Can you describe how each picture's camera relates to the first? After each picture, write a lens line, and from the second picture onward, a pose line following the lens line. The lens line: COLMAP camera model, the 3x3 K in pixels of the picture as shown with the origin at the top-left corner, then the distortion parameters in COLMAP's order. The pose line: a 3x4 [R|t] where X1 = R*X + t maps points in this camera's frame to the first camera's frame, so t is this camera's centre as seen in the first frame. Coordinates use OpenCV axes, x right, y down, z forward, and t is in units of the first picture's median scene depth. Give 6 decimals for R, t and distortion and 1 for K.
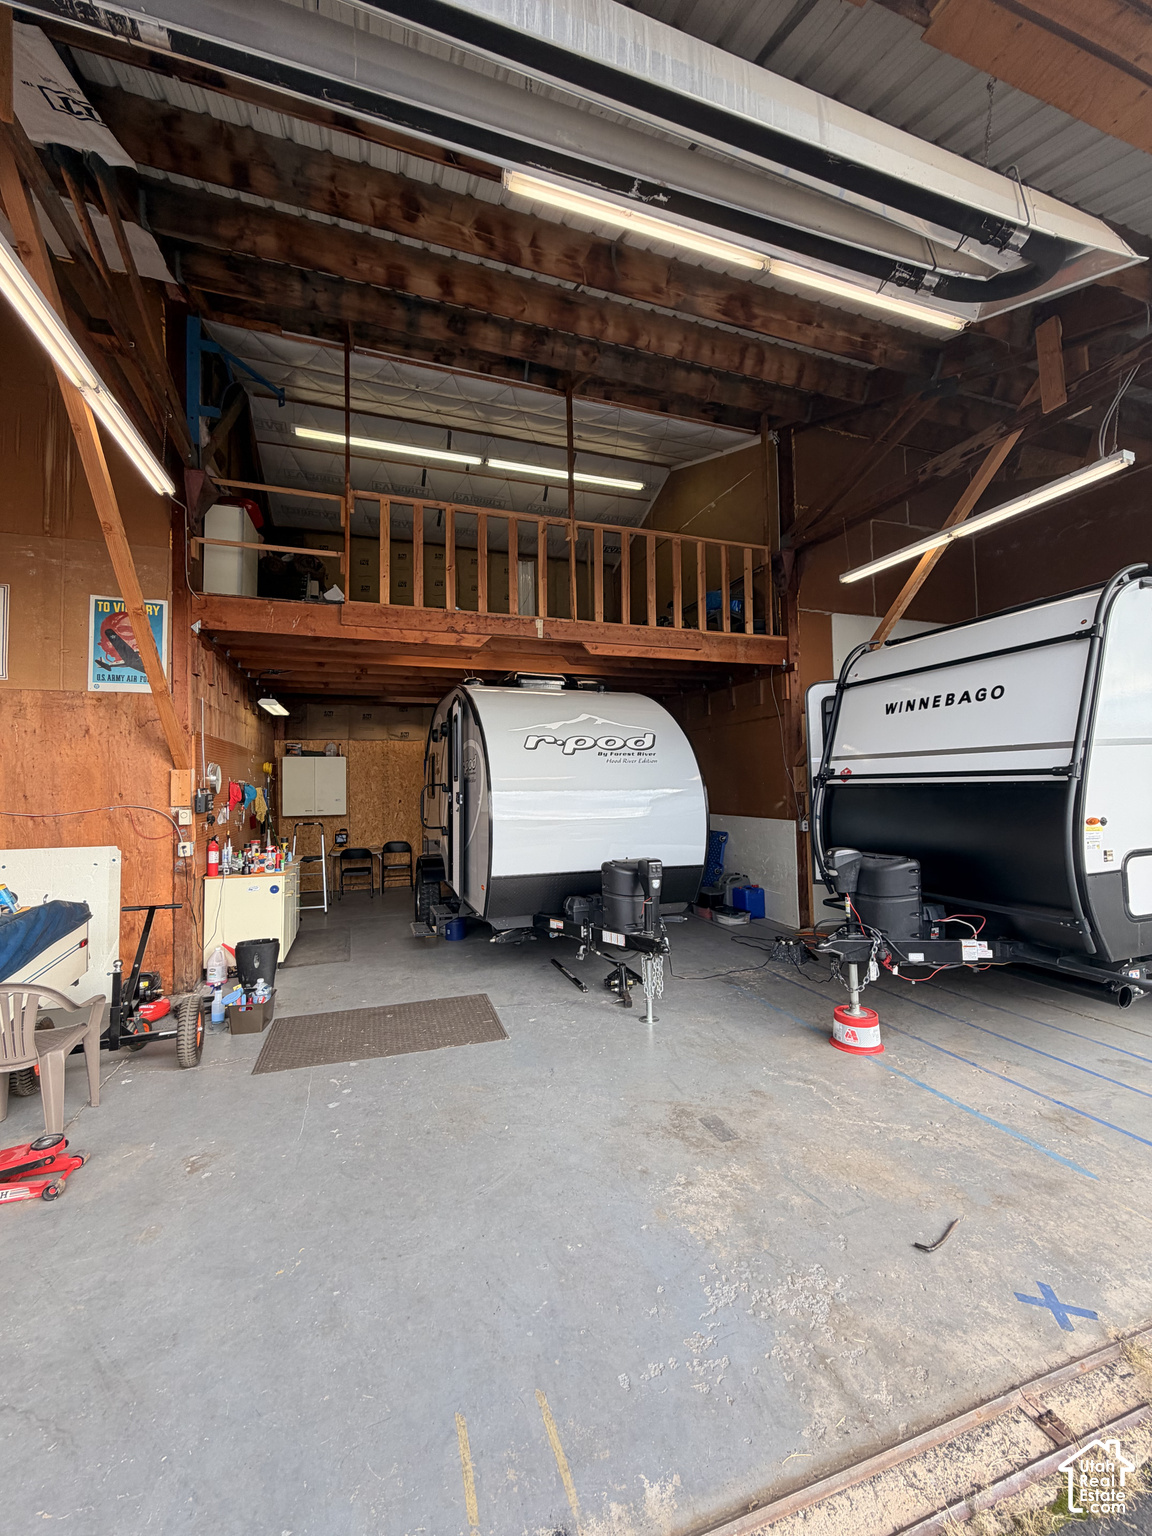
lens RADIAL K [[611.3, 0, 572.6], [0, 611.3, 766.3], [0, 0, 1]] dist [-0.000580, -0.000264]
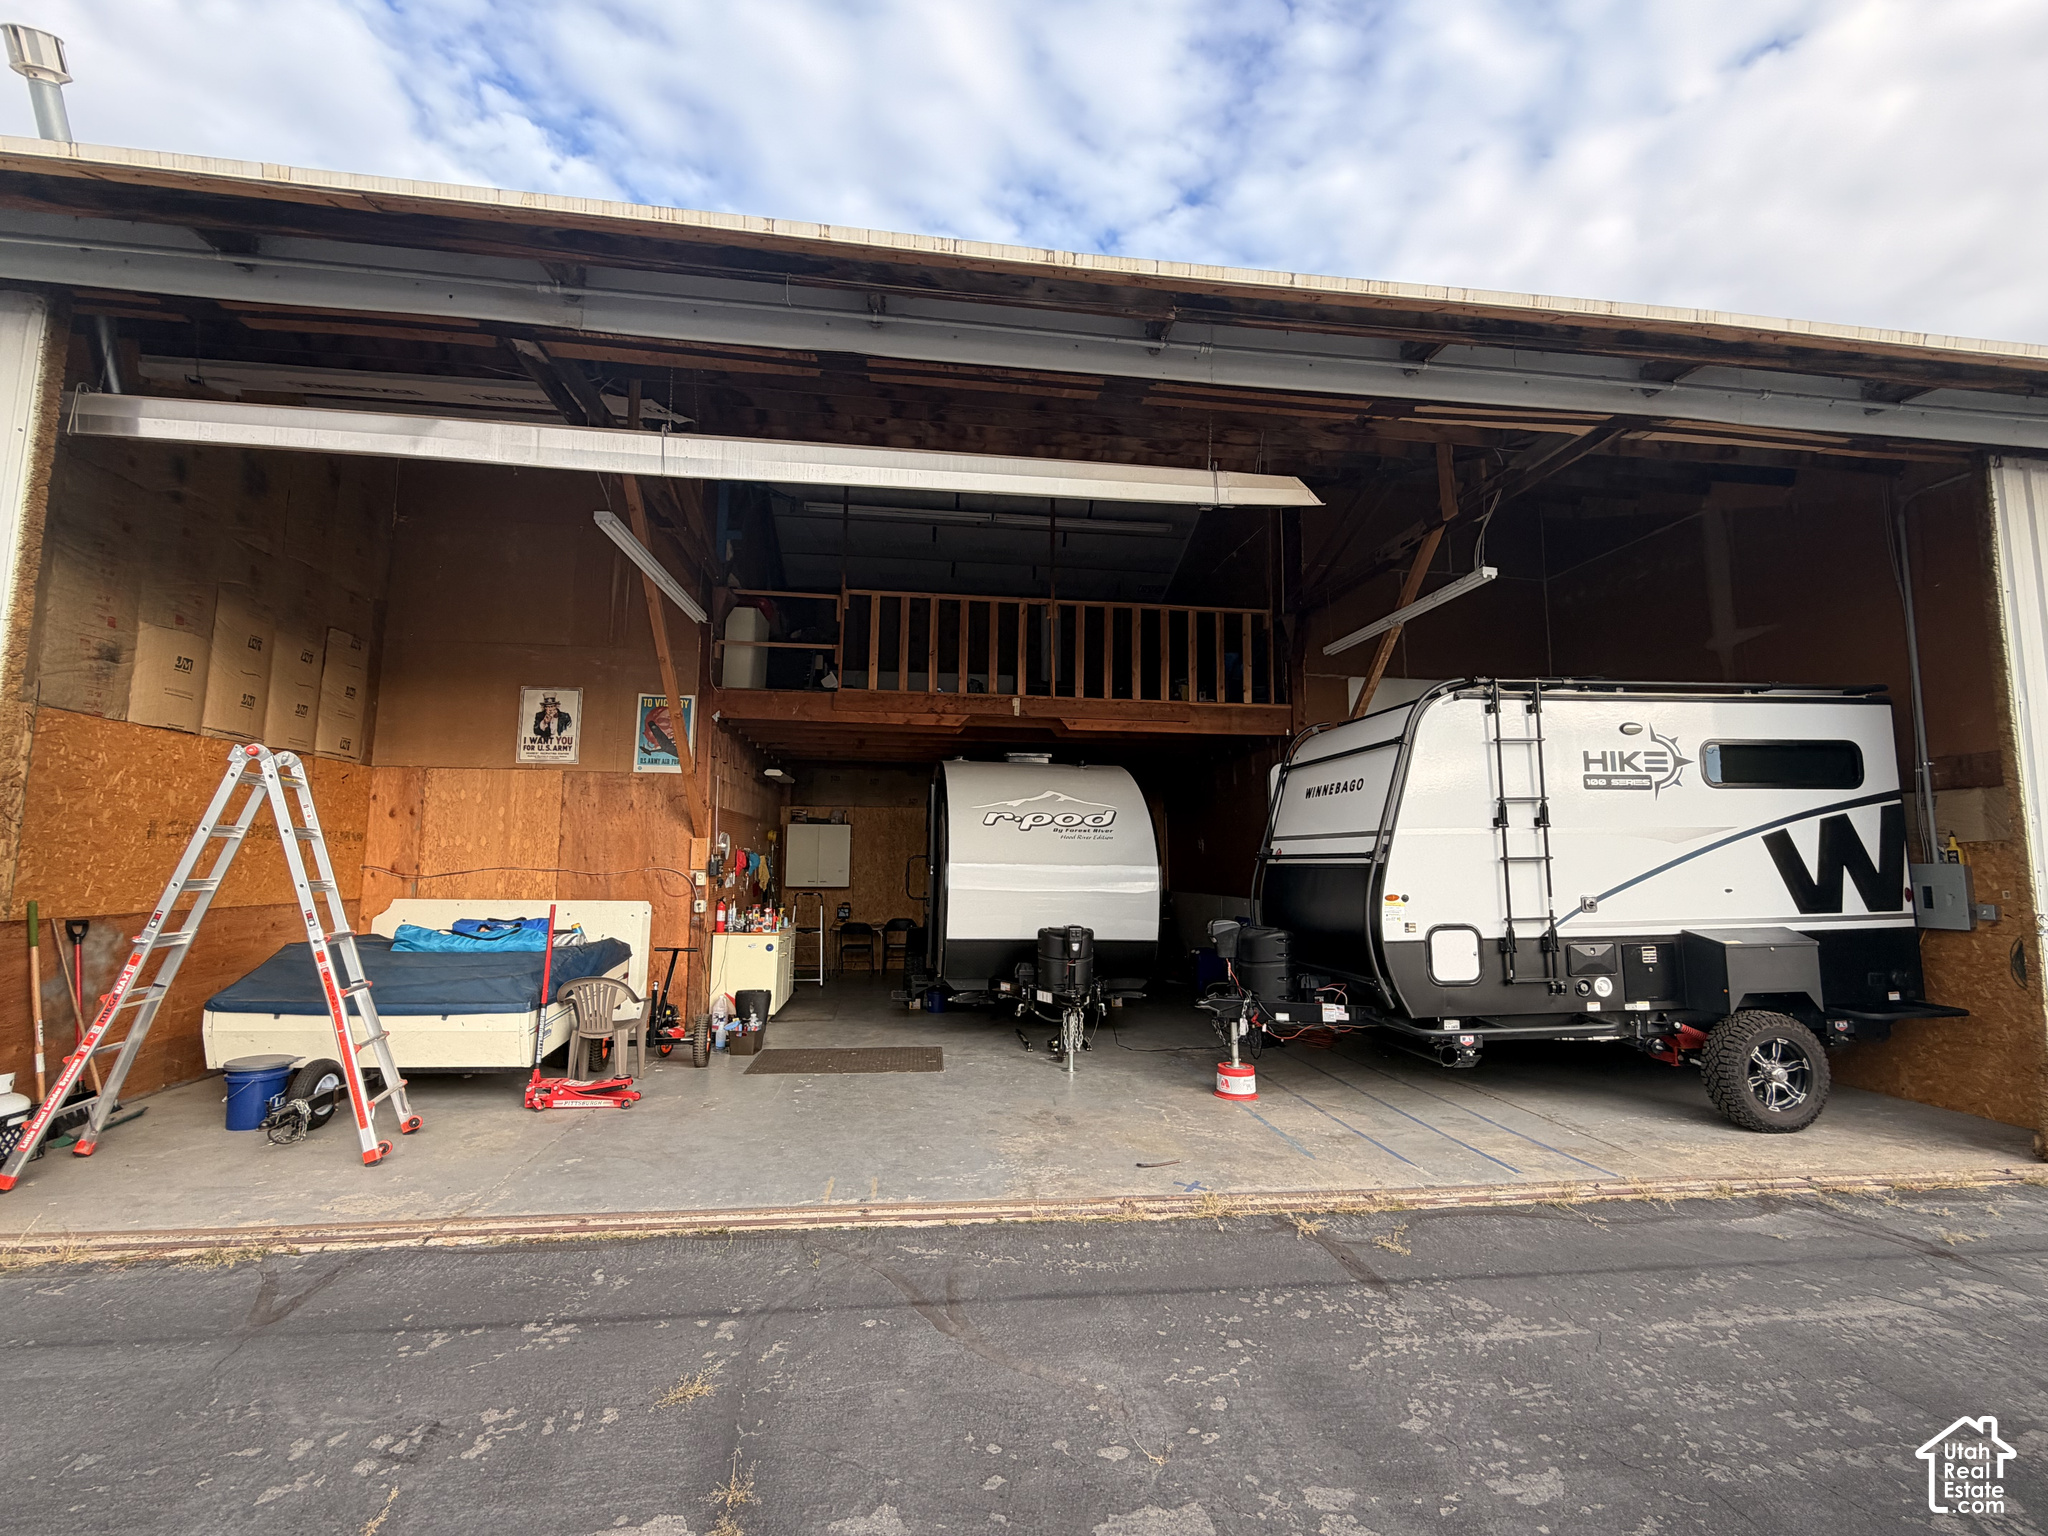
lens RADIAL K [[894.8, 0, 1015.5], [0, 894.8, 768.5], [0, 0, 1]] dist [0.000497, 0.000226]
pose [[0.978066, 0.002406, -0.208280, 0.320856], [-0.017696, 0.997278, -0.071581, -0.015617], [0.207541, 0.073696, 0.975446, -0.579435]]
